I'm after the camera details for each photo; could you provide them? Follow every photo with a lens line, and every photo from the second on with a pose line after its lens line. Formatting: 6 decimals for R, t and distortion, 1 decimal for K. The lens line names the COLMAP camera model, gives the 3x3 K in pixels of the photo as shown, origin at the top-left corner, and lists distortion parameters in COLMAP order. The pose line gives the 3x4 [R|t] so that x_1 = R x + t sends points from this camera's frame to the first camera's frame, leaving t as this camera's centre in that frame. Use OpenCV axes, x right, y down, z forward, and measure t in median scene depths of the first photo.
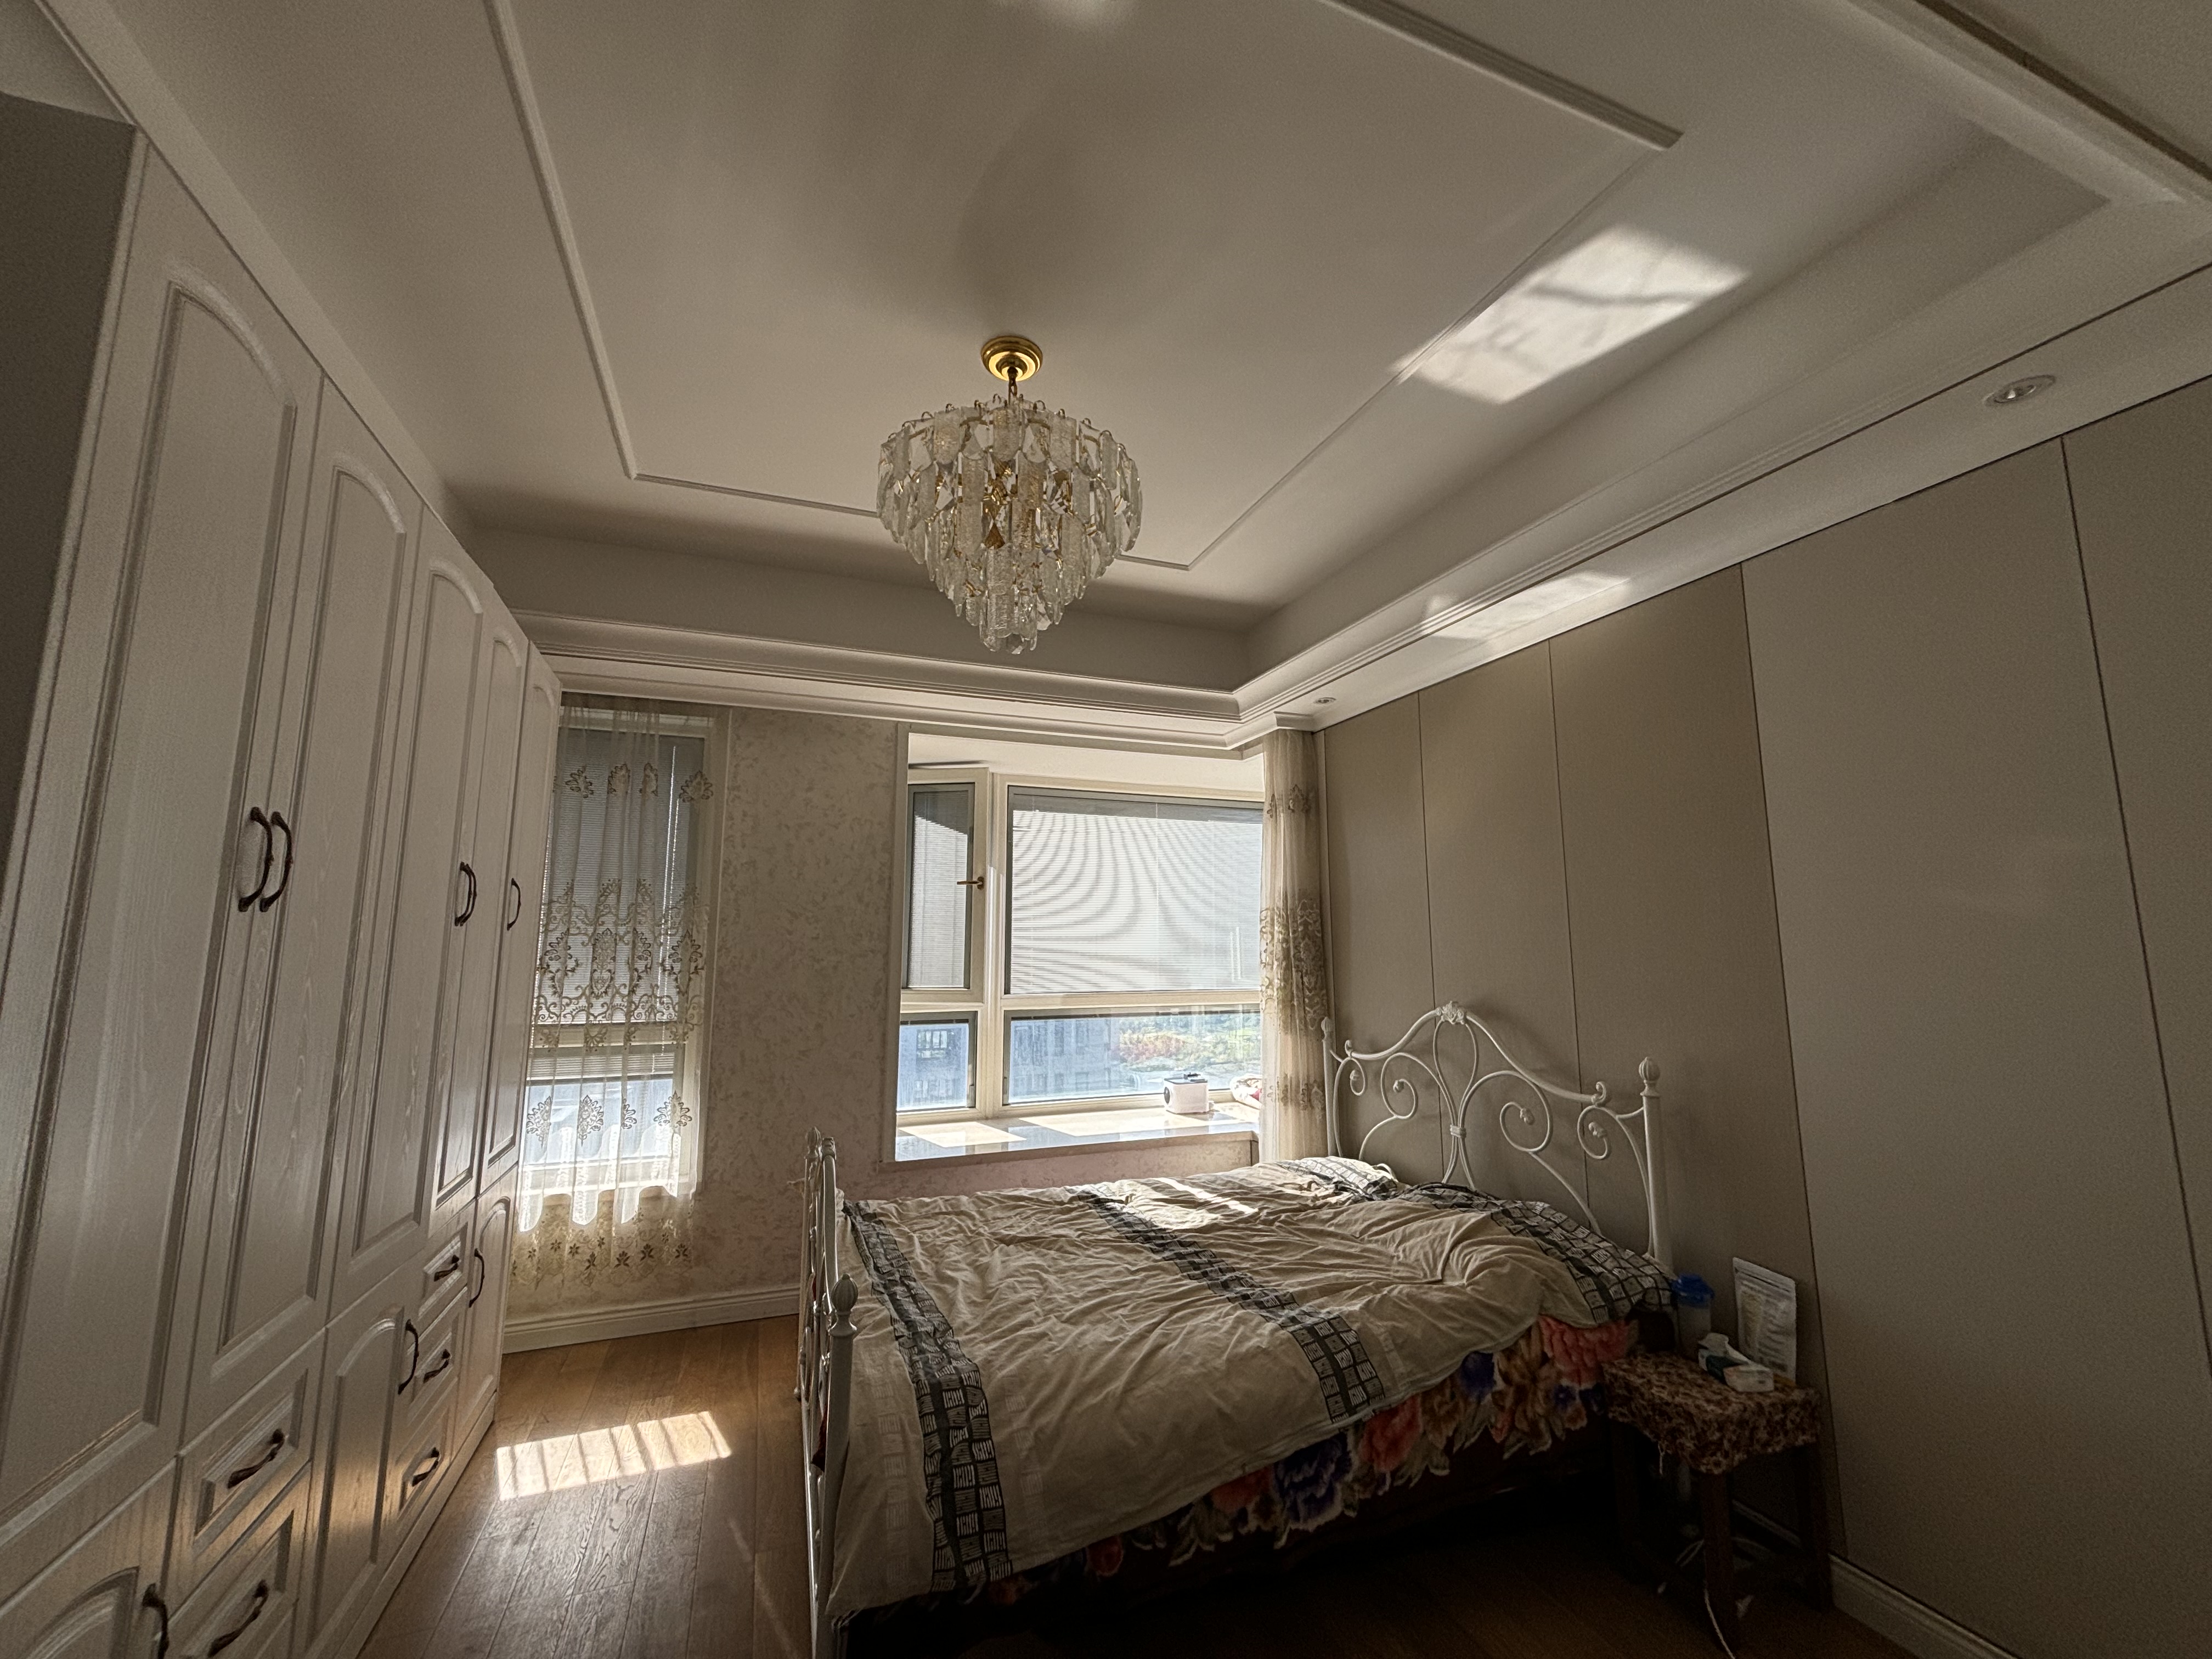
lens RADIAL K [[885.9, 0, 1106.0], [0, 885.9, 829.5], [0, 0, 1]] dist [0.000281, 0.000034]
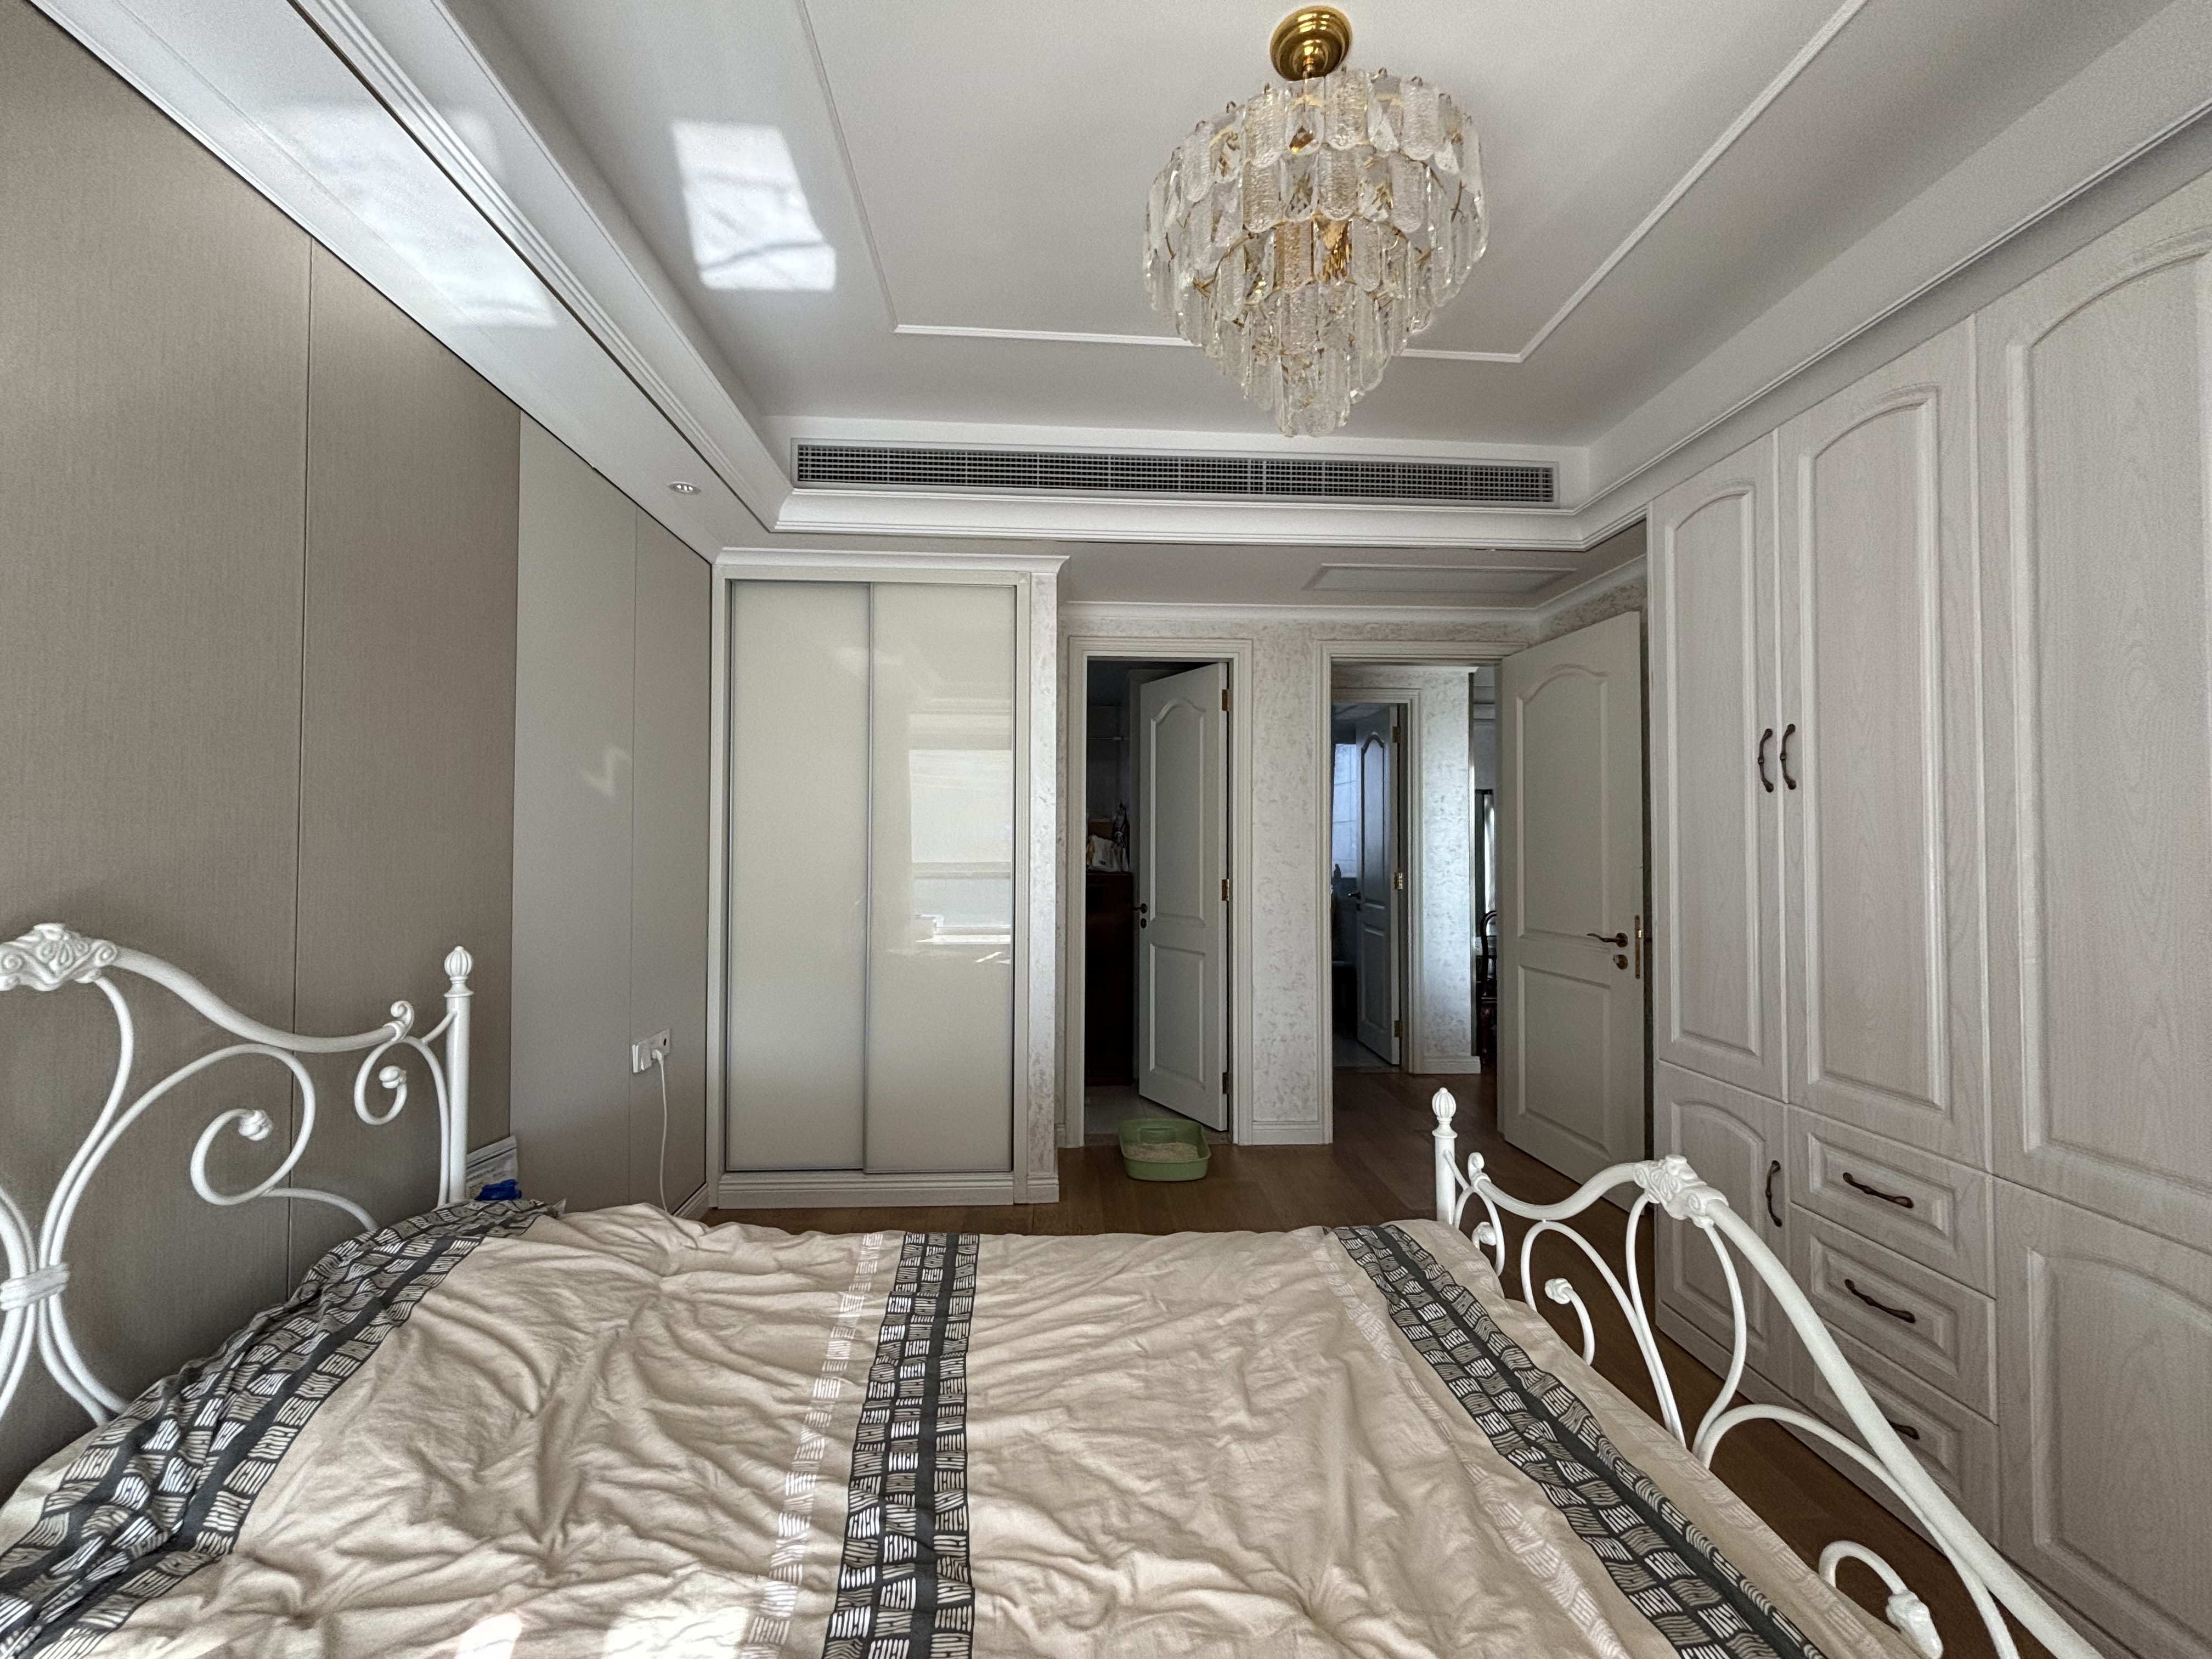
lens RADIAL K [[885.9, 0, 1106.0], [0, 885.9, 829.5], [0, 0, 1]] dist [0.000281, 0.000034]
pose [[-0.955212, 0.002471, 0.295911, -0.141997], [-0.045585, 0.986801, -0.155391, 0.231156], [-0.292389, -0.161920, -0.942492, 1.466069]]
